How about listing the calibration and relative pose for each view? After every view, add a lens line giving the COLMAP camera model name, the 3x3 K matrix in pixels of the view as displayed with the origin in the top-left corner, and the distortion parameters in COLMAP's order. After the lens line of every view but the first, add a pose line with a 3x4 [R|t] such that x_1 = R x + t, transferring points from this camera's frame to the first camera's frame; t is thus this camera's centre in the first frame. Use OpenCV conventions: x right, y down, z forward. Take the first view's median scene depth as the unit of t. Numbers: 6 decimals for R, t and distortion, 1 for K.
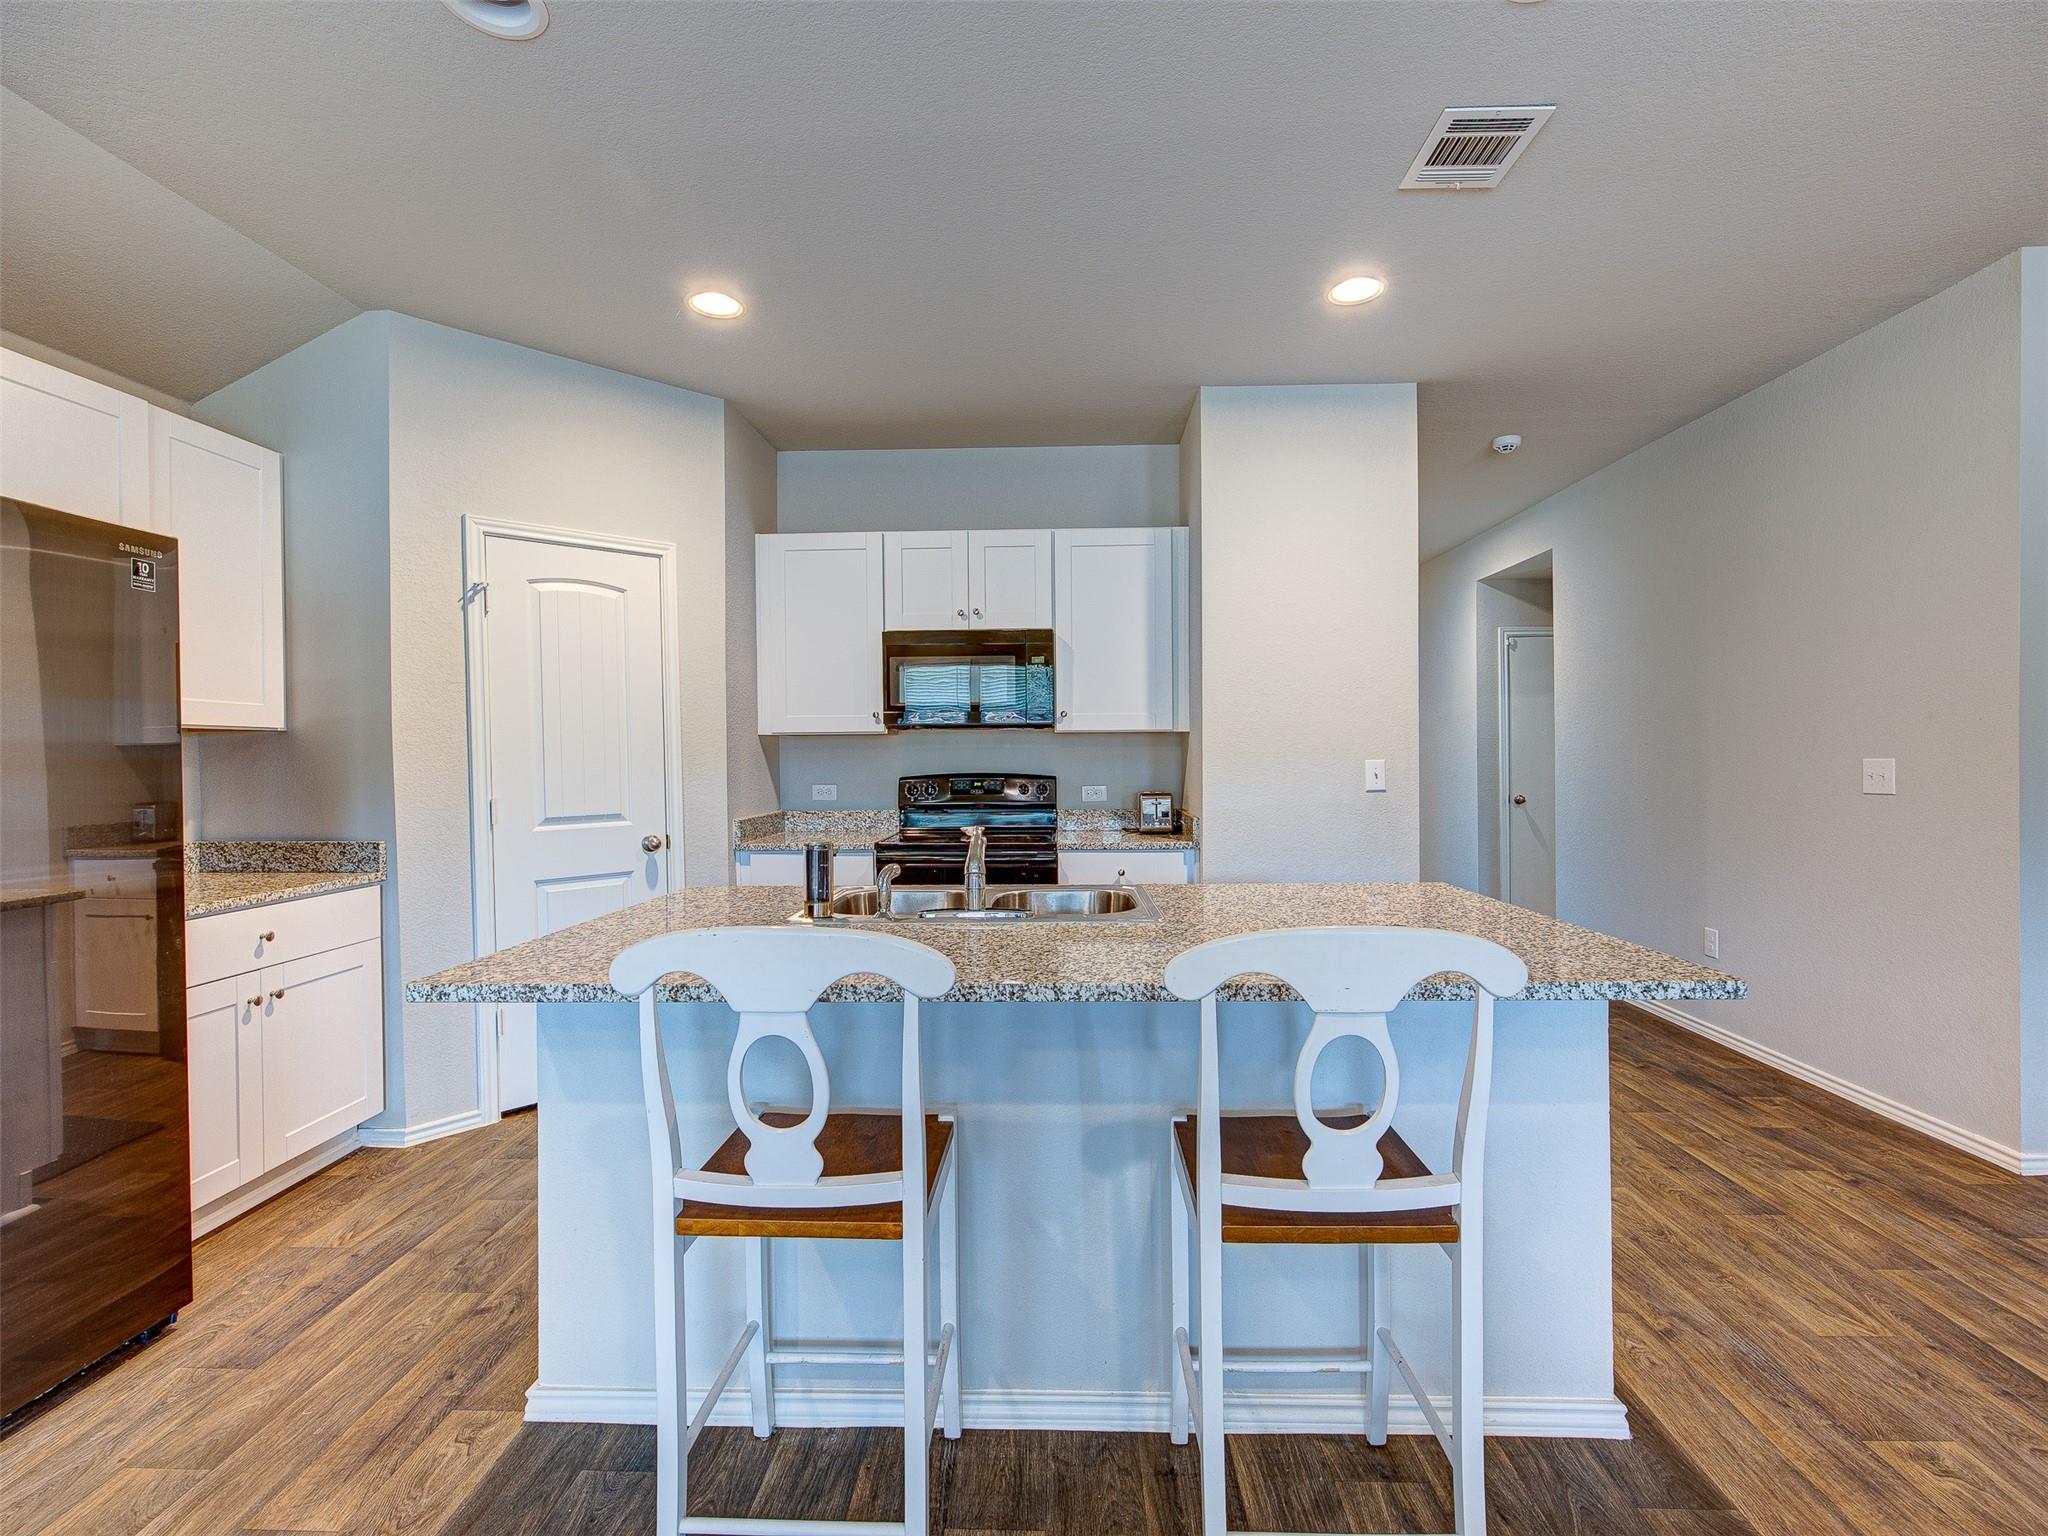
lens RADIAL K [[922.3, 0, 1033.7], [0, 922.3, 763.4], [0, 0, 1]] dist [-0.000498, 0.000412]
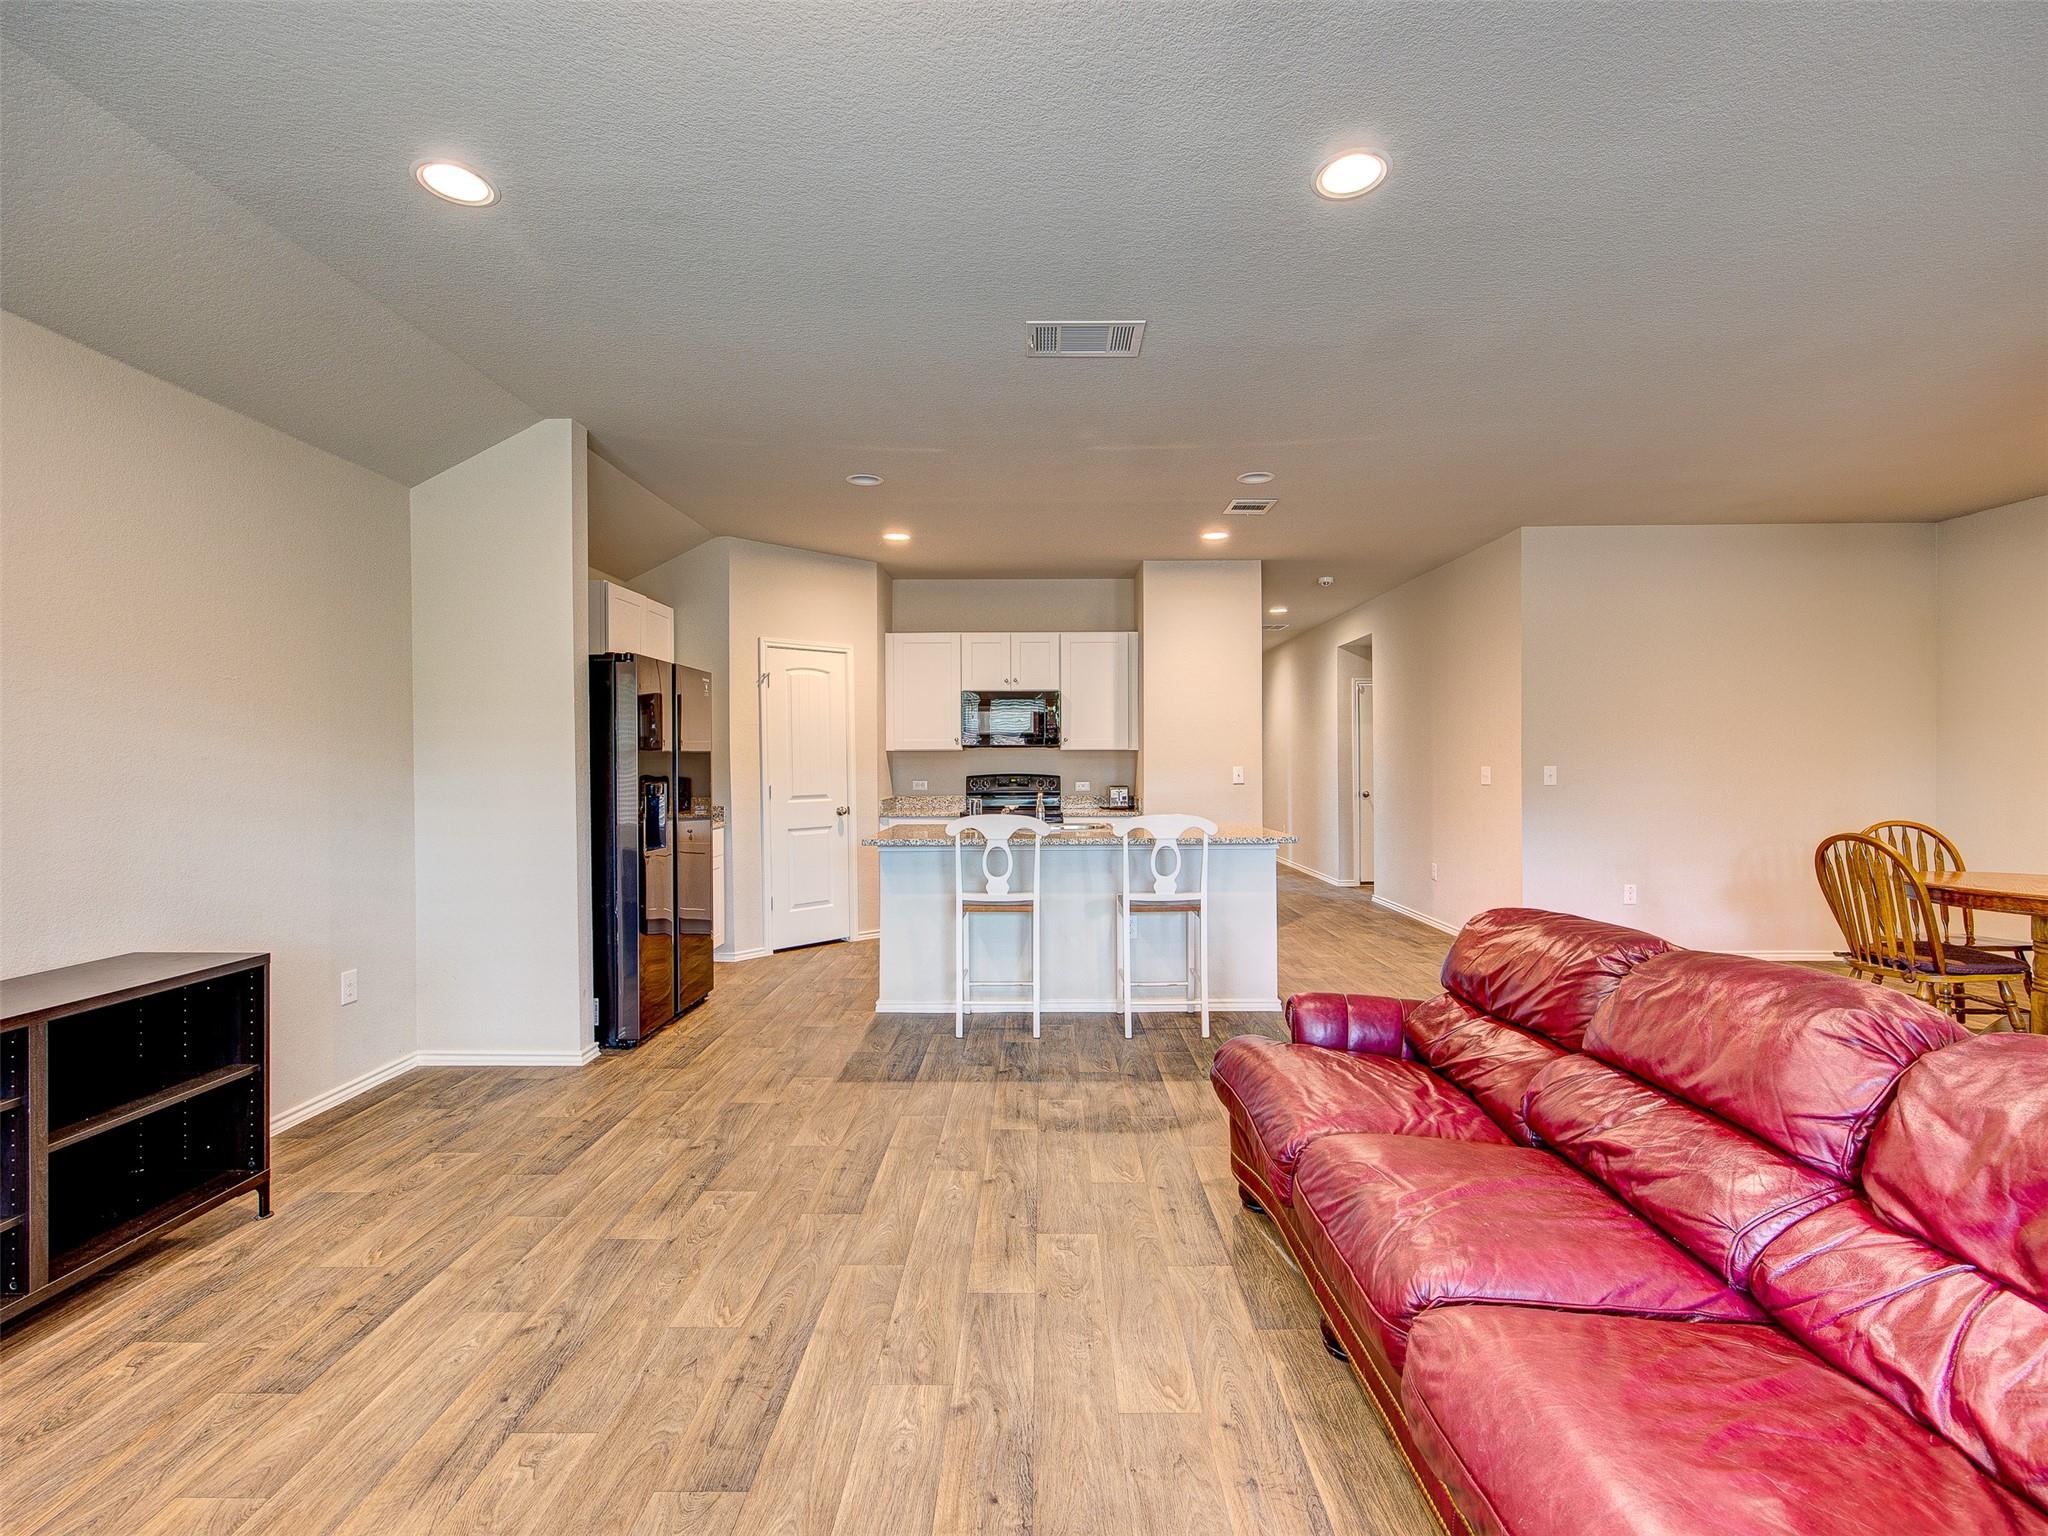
lens RADIAL K [[924.9, 0, 1031.3], [0, 924.9, 765.1], [0, 0, 1]] dist [-0.000915, 0.000414]
pose [[0.999725, 0.003669, 0.023141, -0.077894], [-0.003524, 0.999974, -0.006279, 0.005801], [-0.023164, 0.006196, 0.999712, -0.791952]]
